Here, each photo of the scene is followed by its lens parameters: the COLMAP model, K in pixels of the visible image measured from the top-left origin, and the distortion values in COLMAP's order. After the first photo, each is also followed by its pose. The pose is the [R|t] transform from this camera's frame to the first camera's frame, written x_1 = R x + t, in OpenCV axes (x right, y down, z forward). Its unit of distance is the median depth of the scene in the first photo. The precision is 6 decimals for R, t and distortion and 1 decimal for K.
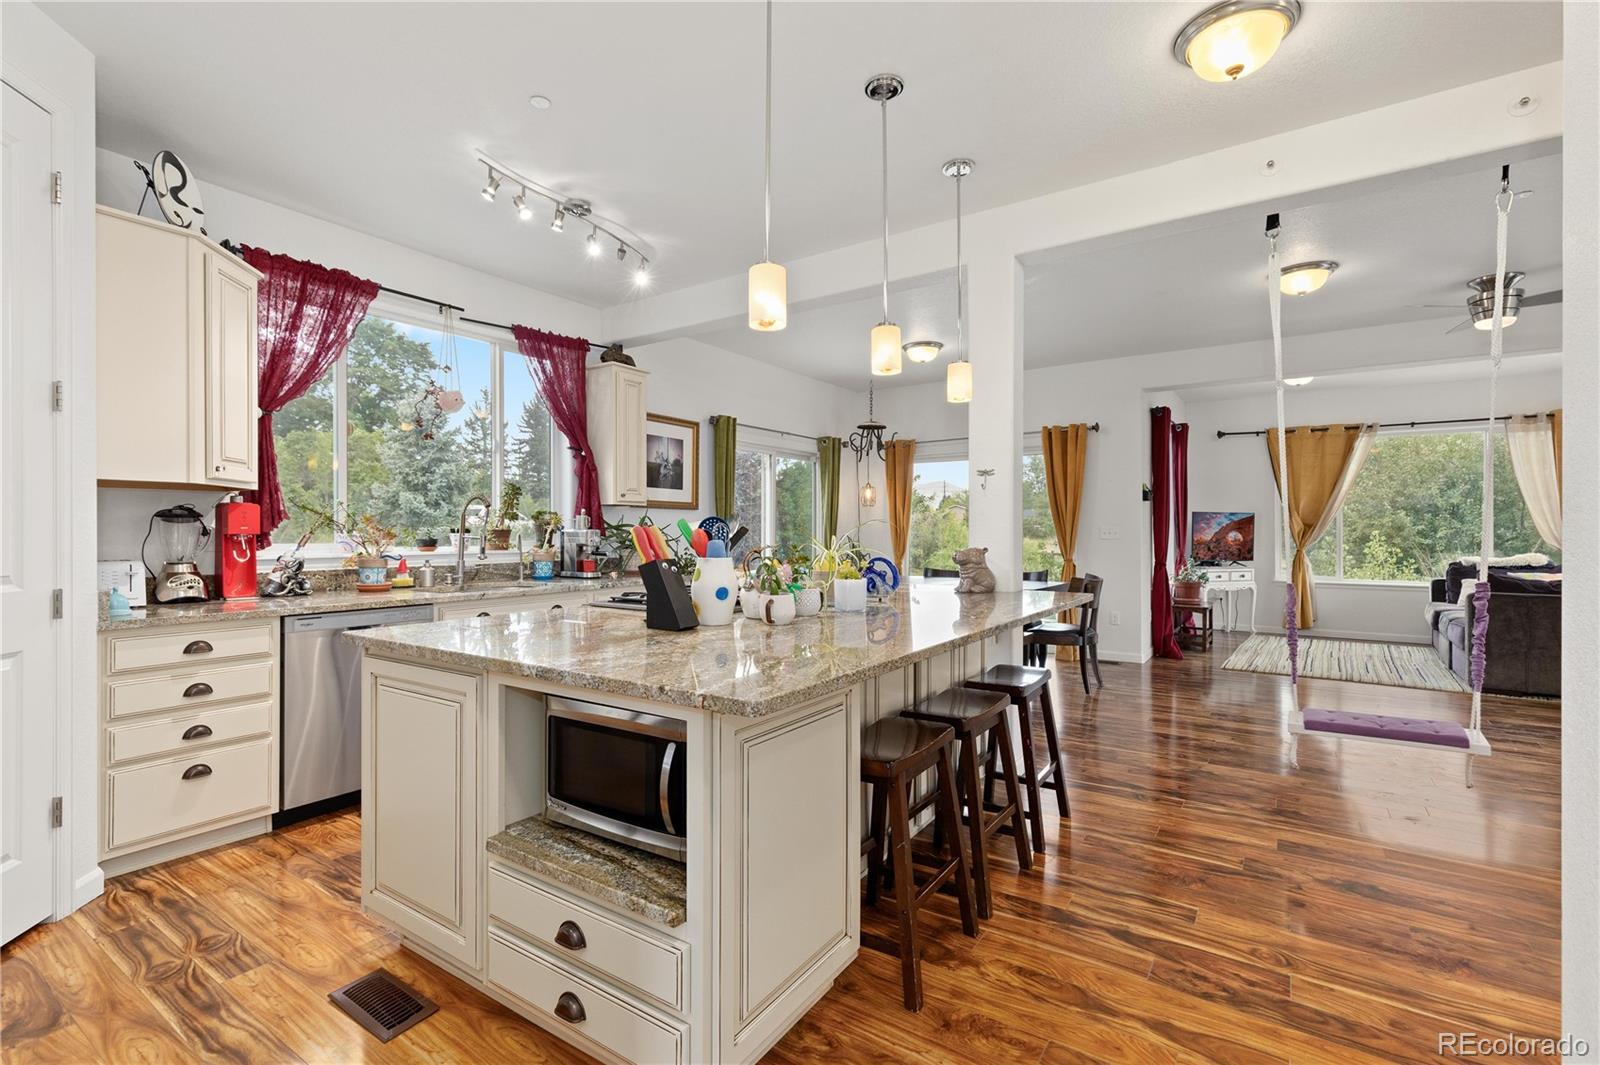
lens RADIAL K [[727.1, 0, 795.9], [0, 727.1, 527.5], [0, 0, 1]] dist [0.011549, 0.000158]
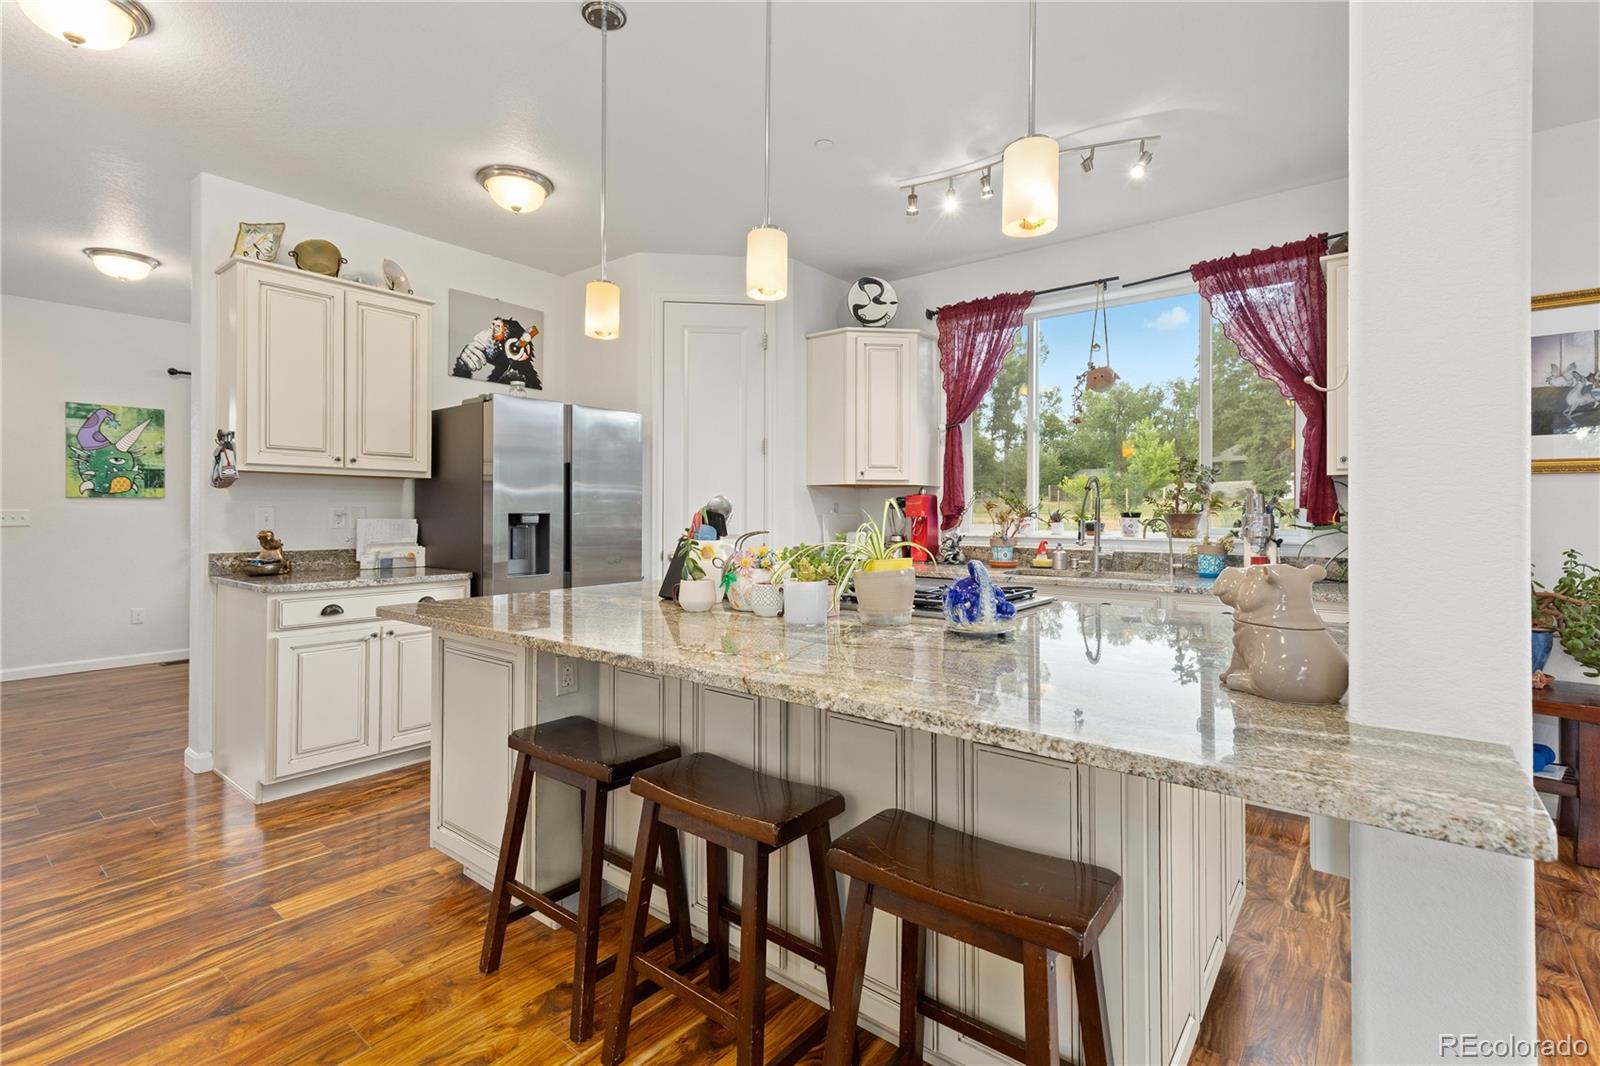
lens RADIAL K [[733.2, 0, 793.1], [0, 733.2, 511.1], [0, 0, 1]] dist [0.015886, -0.000178]
pose [[-0.083898, -0.002795, -0.996470, 0.438438], [0.001963, 0.999994, -0.002970, 0.001566], [0.996472, -0.002205, -0.083892, 0.564589]]
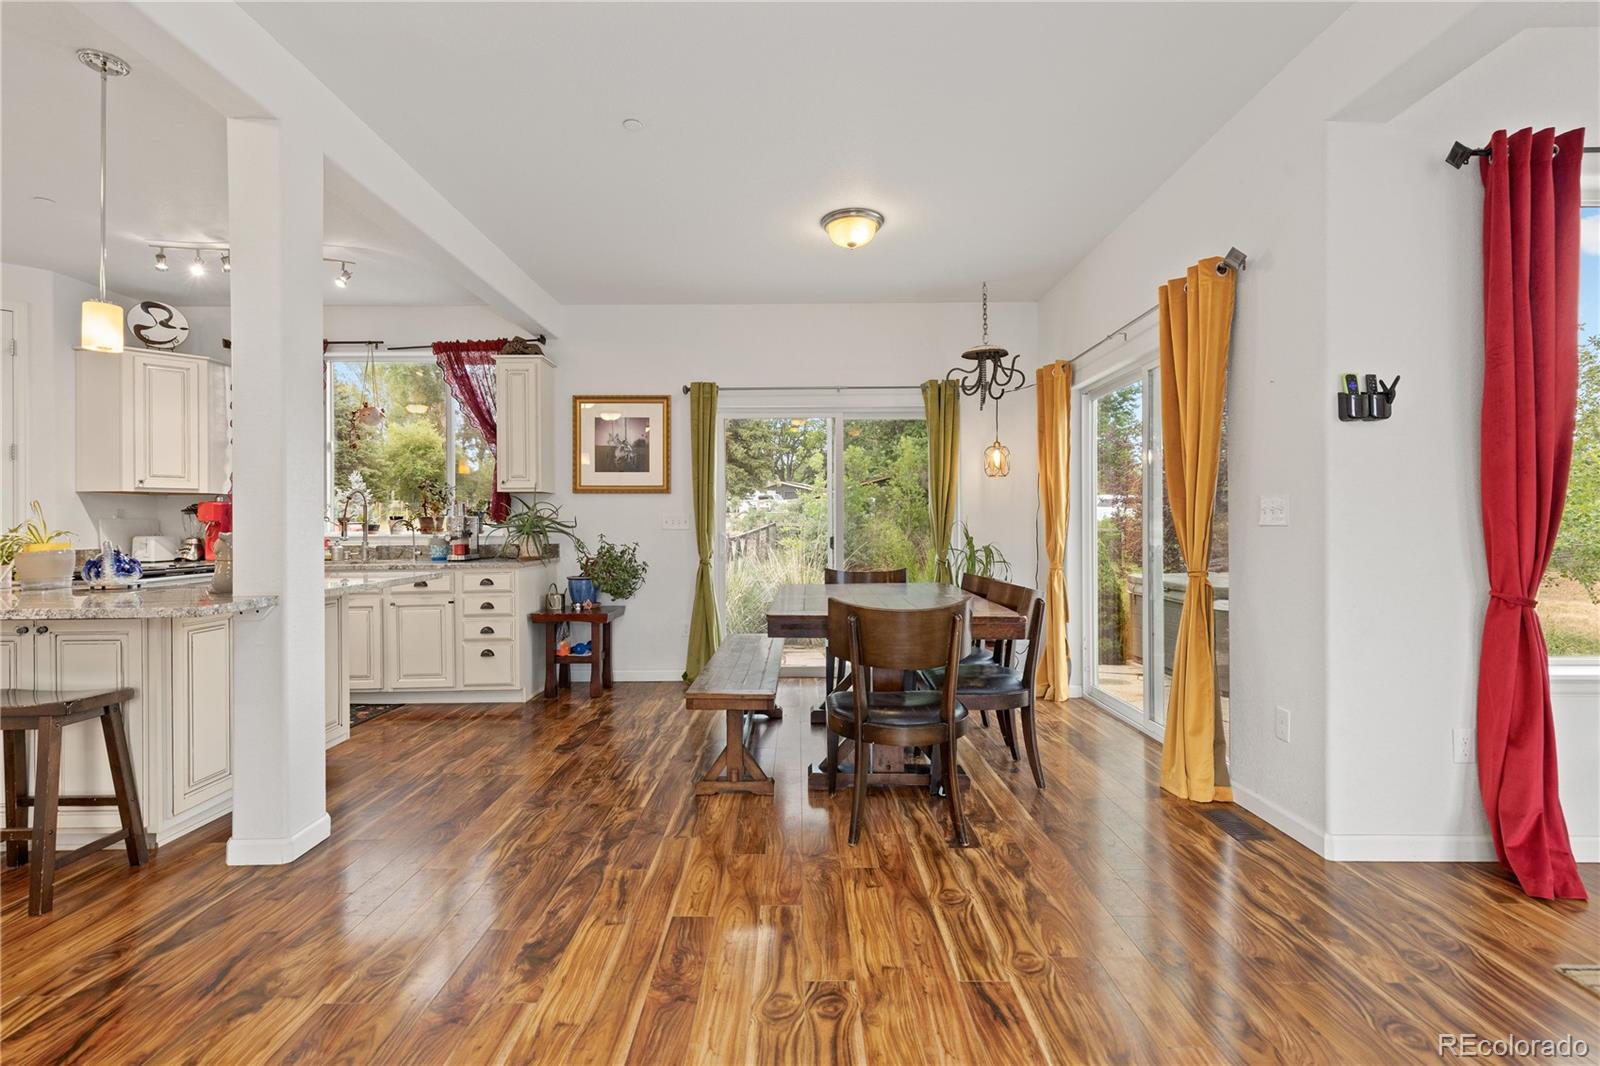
lens RADIAL K [[735.2, 0, 791.8], [0, 735.2, 524.1], [0, 0, 1]] dist [0.007268, -0.000384]
pose [[0.555741, -0.002738, -0.831351, 0.841997], [0.009404, 0.999951, 0.002994, 0.015122], [0.831302, -0.009482, 0.555740, 0.744806]]
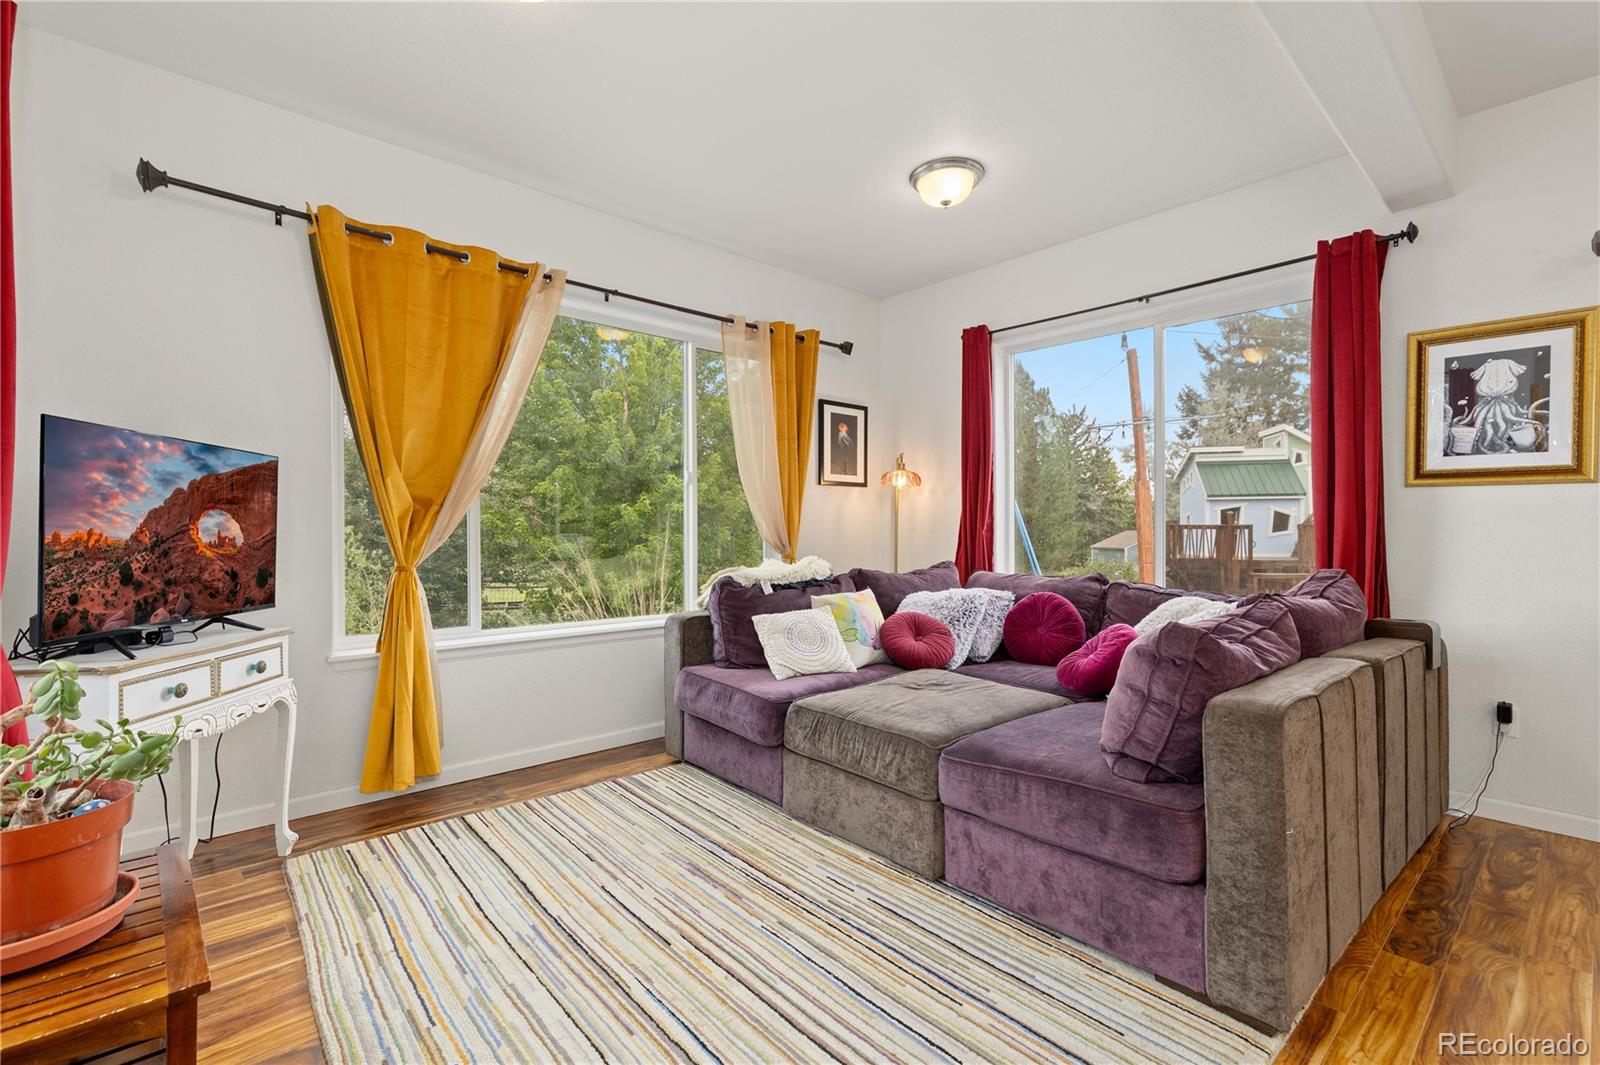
lens RADIAL K [[730.2, 0, 792.4], [0, 730.2, 528.0], [0, 0, 1]] dist [0.011093, 0.000176]
pose [[0.240372, 0.000971, 0.970680, 0.639333], [-0.003306, 0.999995, -0.000181, 0.018326], [-0.970675, -0.003166, 0.240374, 1.216090]]
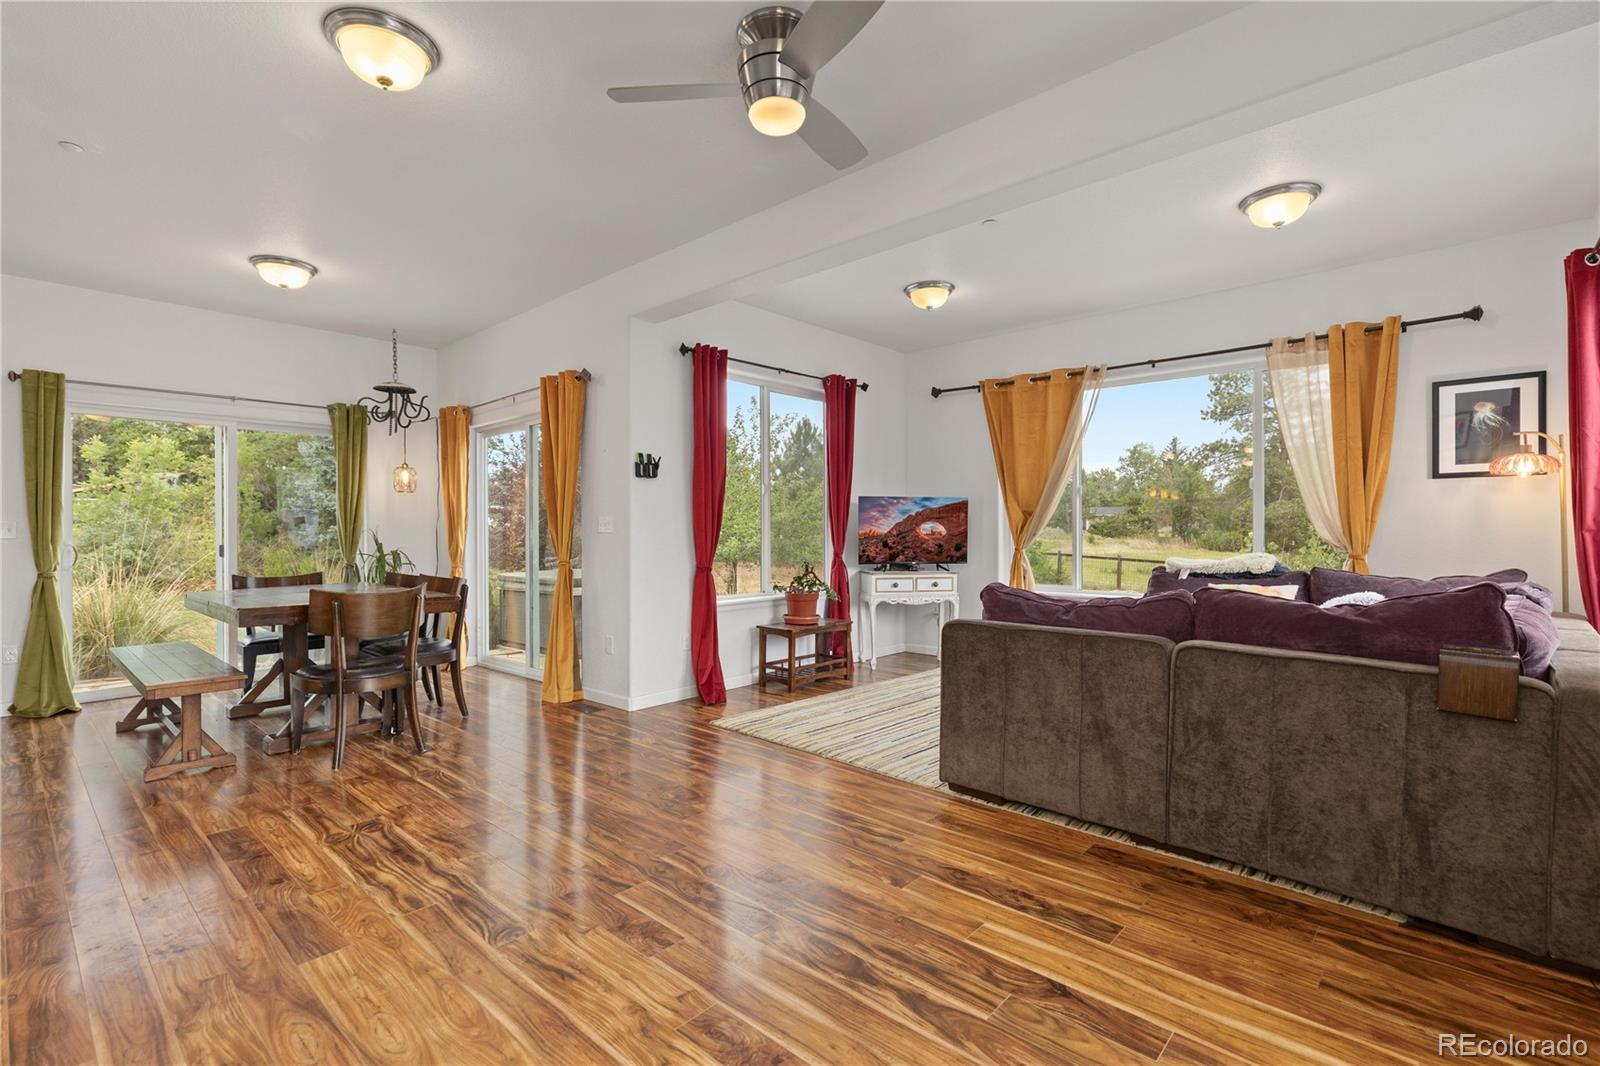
lens RADIAL K [[726.7, 0, 792.4], [0, 726.7, 530.8], [0, 0, 1]] dist [0.008798, -0.000378]
pose [[0.989446, -0.003206, -0.144865, 0.963769], [0.004342, 0.999962, 0.007524, 0.012509], [0.144836, -0.008073, 0.989423, 0.444517]]
